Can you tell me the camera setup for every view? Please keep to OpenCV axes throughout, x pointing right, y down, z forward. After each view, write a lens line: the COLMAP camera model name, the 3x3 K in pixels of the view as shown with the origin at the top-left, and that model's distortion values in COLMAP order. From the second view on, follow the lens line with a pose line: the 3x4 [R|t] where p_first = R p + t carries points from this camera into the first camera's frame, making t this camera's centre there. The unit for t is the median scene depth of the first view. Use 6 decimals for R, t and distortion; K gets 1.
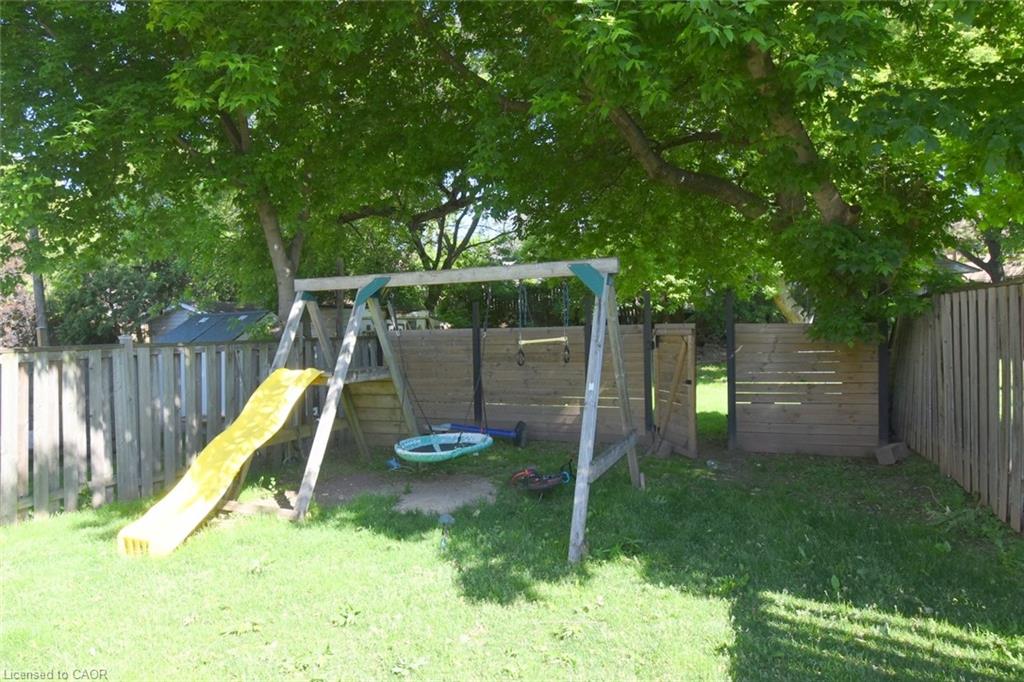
lens RADIAL K [[607.0, 0, 509.3], [0, 607.0, 342.4], [0, 0, 1]] dist [0.002287, -0.019009]
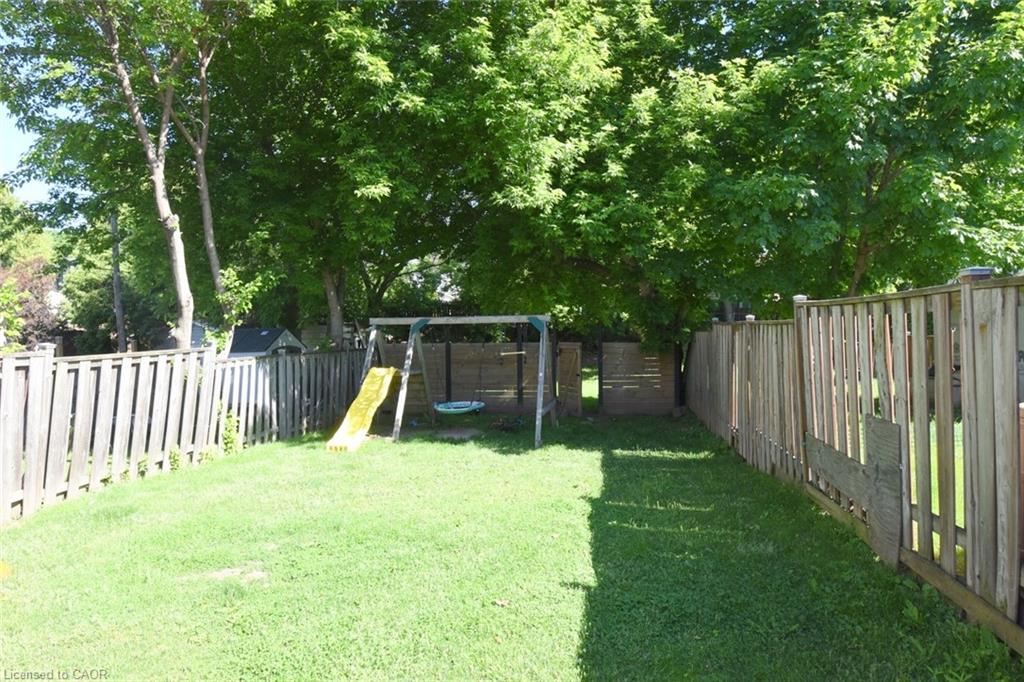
lens RADIAL K [[550.6, 0, 512.0], [0, 550.6, 341.0], [0, 0, 1]] dist [-0.000161, -0.000084]
pose [[0.981728, 0.007835, 0.190126, -0.274755], [-0.005119, 0.999878, -0.014774, -0.015111], [-0.190218, 0.013530, 0.981649, -0.750190]]
